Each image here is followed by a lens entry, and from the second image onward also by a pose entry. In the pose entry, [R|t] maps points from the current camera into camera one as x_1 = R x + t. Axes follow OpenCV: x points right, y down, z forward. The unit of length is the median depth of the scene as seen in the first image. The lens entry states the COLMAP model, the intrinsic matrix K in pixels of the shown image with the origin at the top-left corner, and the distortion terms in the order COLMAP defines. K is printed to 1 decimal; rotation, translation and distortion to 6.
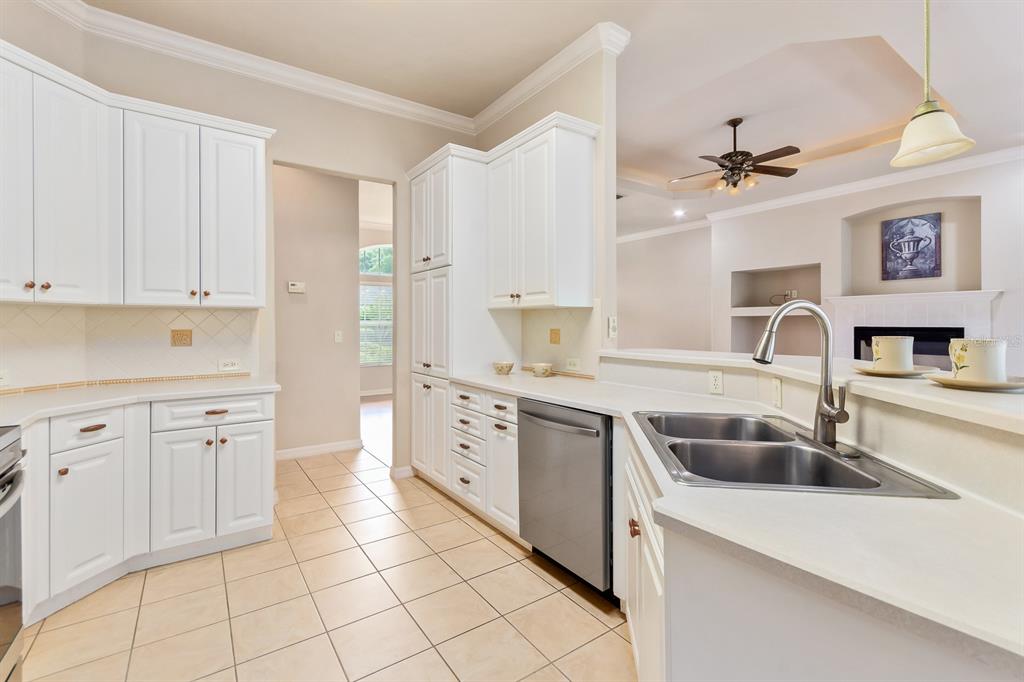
lens RADIAL K [[458.0, 0, 515.0], [0, 458.0, 319.5], [0, 0, 1]] dist [0.007187, -0.000078]
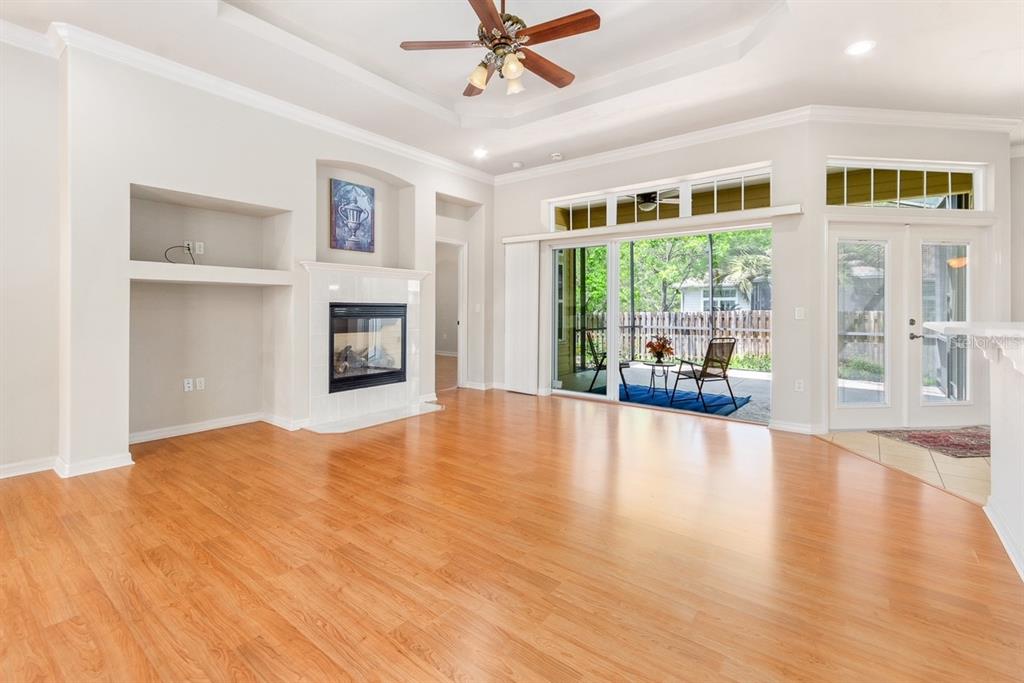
lens RADIAL K [[458.0, 0, 497.4], [0, 458.0, 311.7], [0, 0, 1]] dist [0.007187, -0.000078]
pose [[-0.277694, -0.001524, 0.960668, -0.101565], [-0.002058, 0.999997, 0.000991, 0.031786], [-0.960667, -0.001702, -0.277697, 0.974792]]
